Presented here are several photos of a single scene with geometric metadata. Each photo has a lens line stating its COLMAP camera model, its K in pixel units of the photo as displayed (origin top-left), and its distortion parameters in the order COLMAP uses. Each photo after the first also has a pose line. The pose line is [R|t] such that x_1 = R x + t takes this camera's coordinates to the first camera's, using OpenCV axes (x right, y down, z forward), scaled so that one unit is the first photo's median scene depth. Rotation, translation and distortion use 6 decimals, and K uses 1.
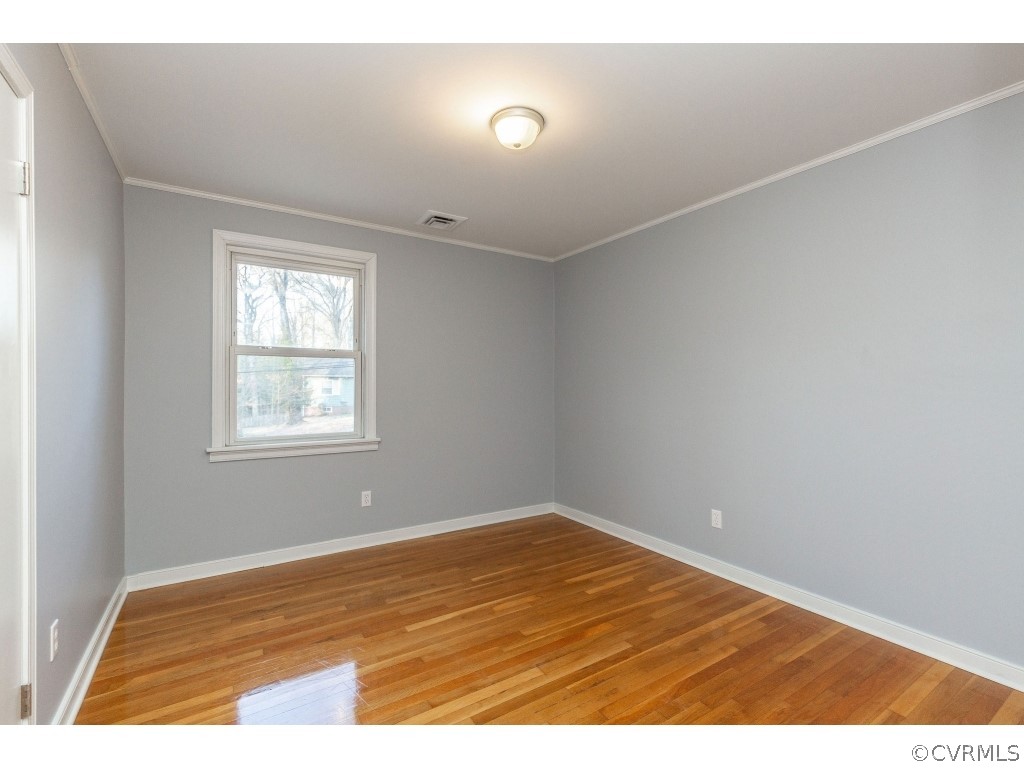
lens RADIAL K [[470.8, 0, 516.0], [0, 470.8, 387.6], [0, 0, 1]] dist [0.011199, -0.000191]
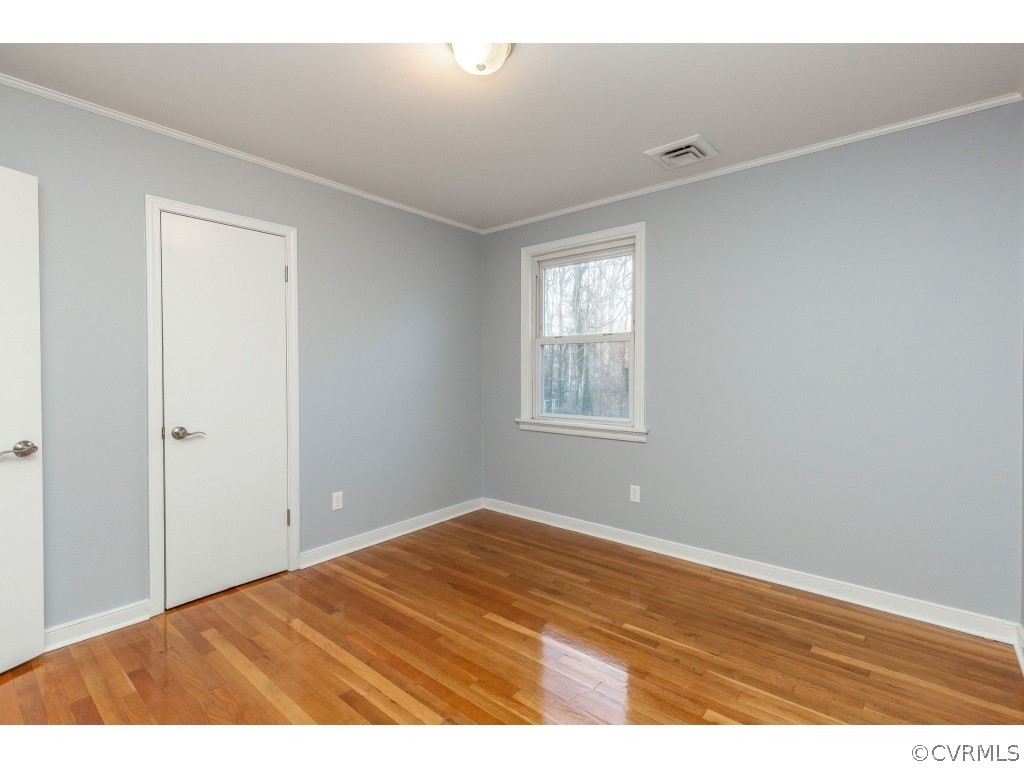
lens RADIAL K [[470.4, 0, 511.3], [0, 470.4, 377.9], [0, 0, 1]] dist [0.012489, 0.000025]
pose [[0.292904, 0.013863, -0.956041, 0.544597], [-0.002946, 0.999903, 0.013597, -0.001410], [0.956137, -0.001166, 0.292917, 0.566168]]
